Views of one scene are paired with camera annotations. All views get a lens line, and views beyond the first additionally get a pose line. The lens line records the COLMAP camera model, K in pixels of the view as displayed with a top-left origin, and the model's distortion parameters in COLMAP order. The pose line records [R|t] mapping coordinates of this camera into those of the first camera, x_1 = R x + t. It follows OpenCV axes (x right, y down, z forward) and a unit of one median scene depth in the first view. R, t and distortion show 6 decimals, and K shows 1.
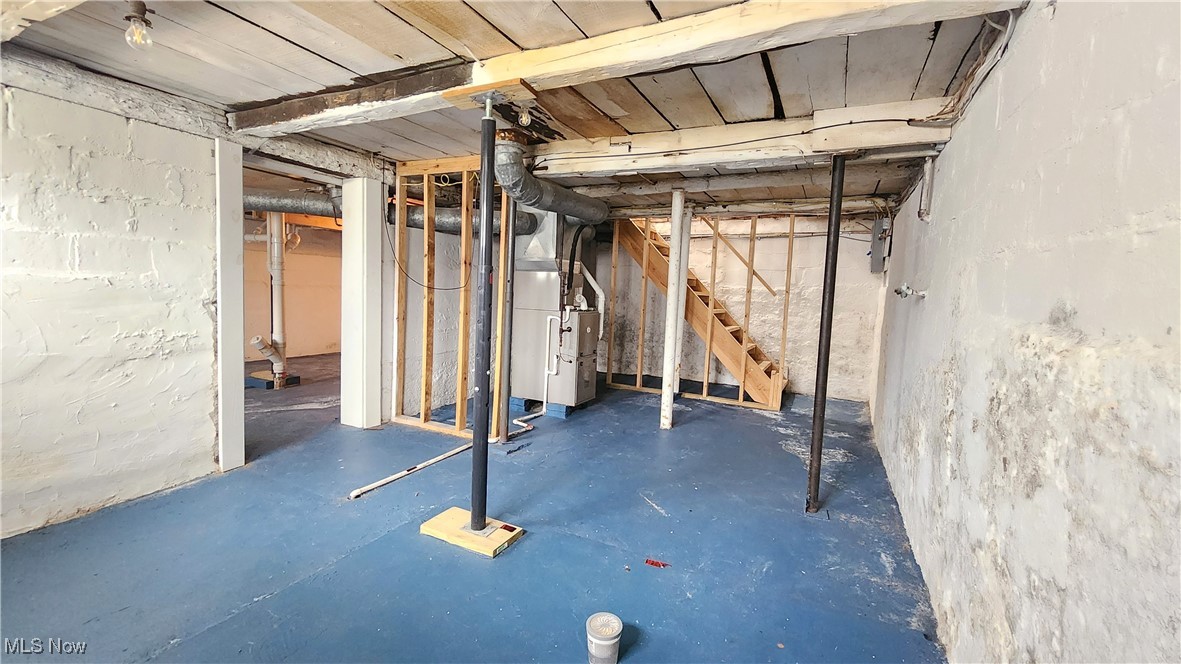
lens RADIAL K [[486.7, 0, 598.2], [0, 486.7, 330.0], [0, 0, 1]] dist [-0.000524, -0.000811]
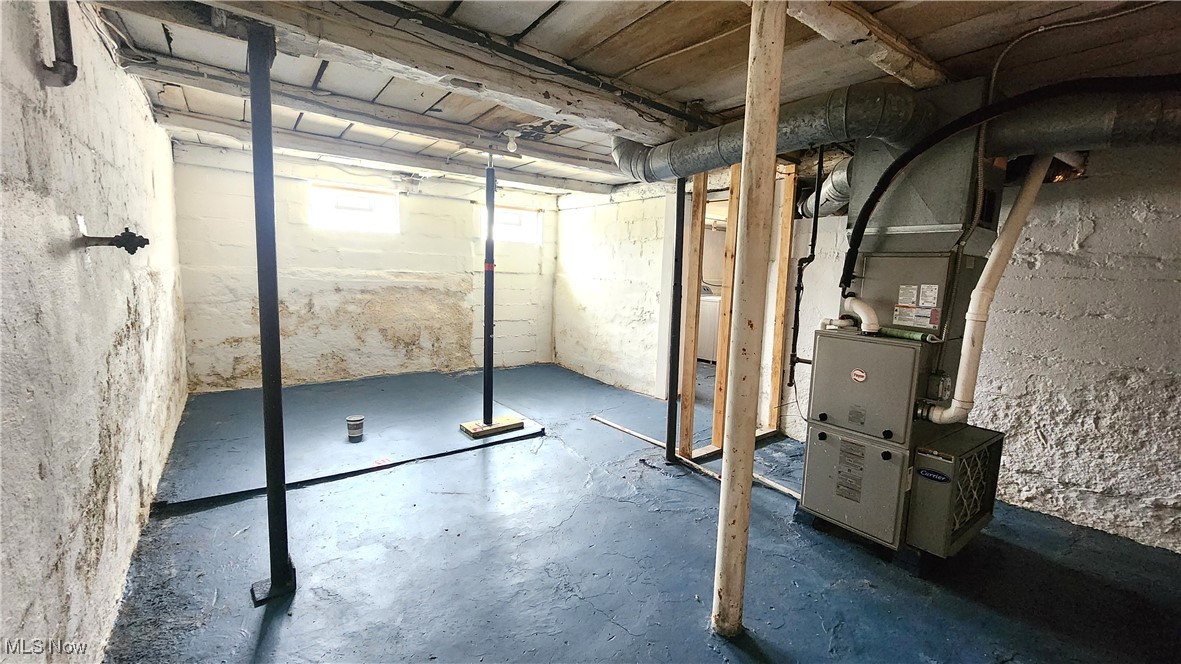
lens RADIAL K [[486.7, 0, 598.2], [0, 486.7, 330.0], [0, 0, 1]] dist [-0.000524, -0.000811]
pose [[-0.462796, 0.044737, -0.885335, 0.661189], [-0.122990, 0.985826, 0.114106, -0.083142], [0.877892, 0.161695, -0.450734, 1.346051]]
